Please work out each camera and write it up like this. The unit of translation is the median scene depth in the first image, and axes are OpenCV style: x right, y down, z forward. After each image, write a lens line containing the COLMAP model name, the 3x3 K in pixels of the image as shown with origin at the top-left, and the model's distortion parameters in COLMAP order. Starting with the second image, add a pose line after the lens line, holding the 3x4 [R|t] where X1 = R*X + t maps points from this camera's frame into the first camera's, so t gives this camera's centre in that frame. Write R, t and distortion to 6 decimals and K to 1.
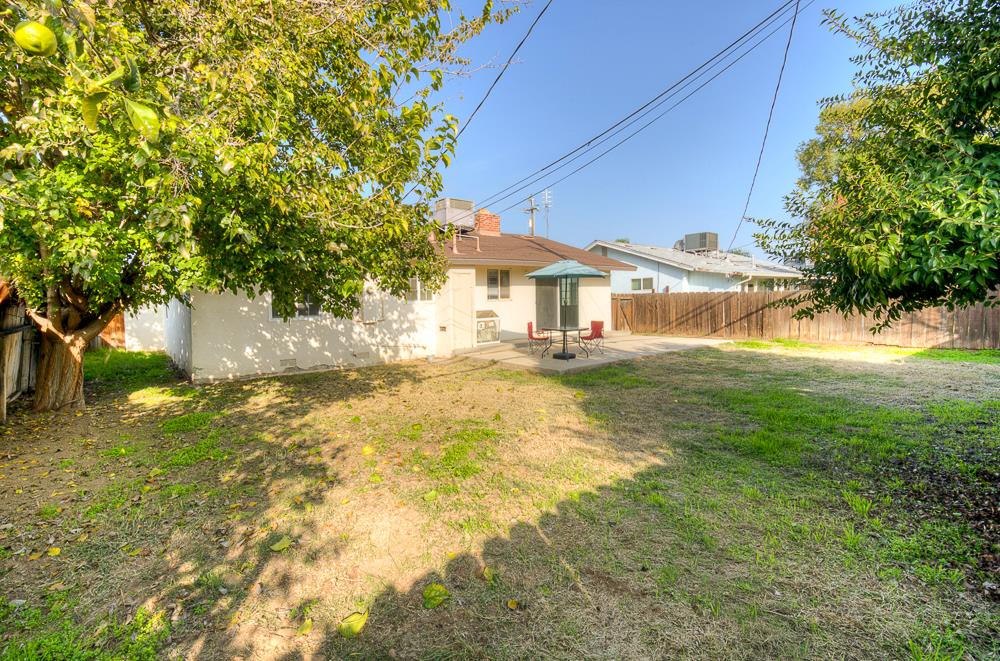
lens RADIAL K [[448.5, 0, 495.7], [0, 448.5, 319.3], [0, 0, 1]] dist [-0.000974, 0.000030]
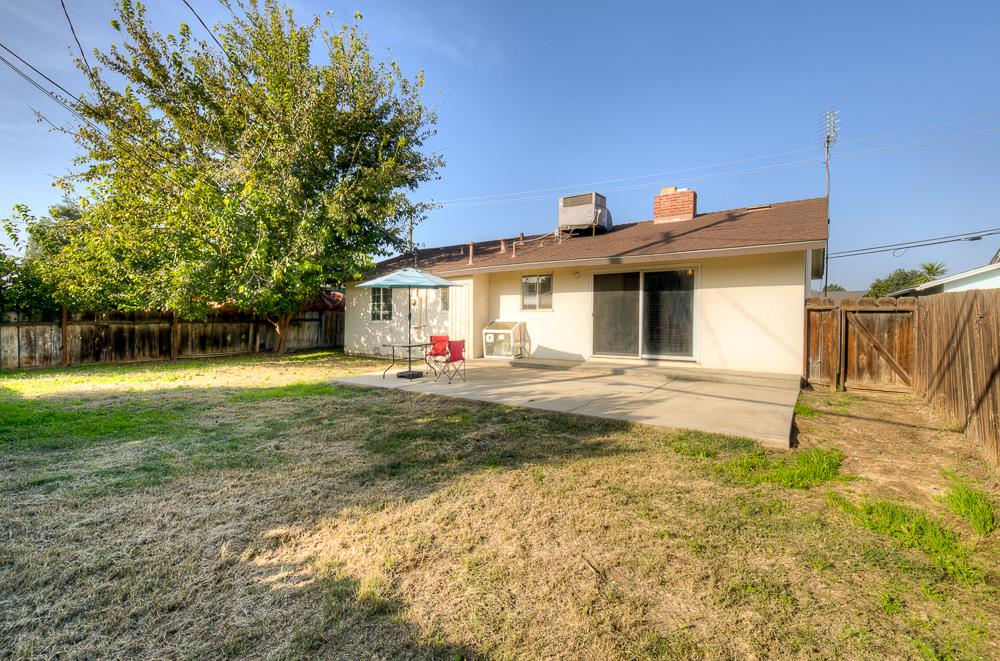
lens RADIAL K [[444.4, 0, 504.7], [0, 444.4, 322.6], [0, 0, 1]] dist [0.000262, -0.000113]
pose [[0.271078, 0.035610, -0.961898, 0.962521], [-0.043310, 0.998755, 0.024769, -0.045070], [0.961583, 0.034945, 0.272283, 0.844671]]
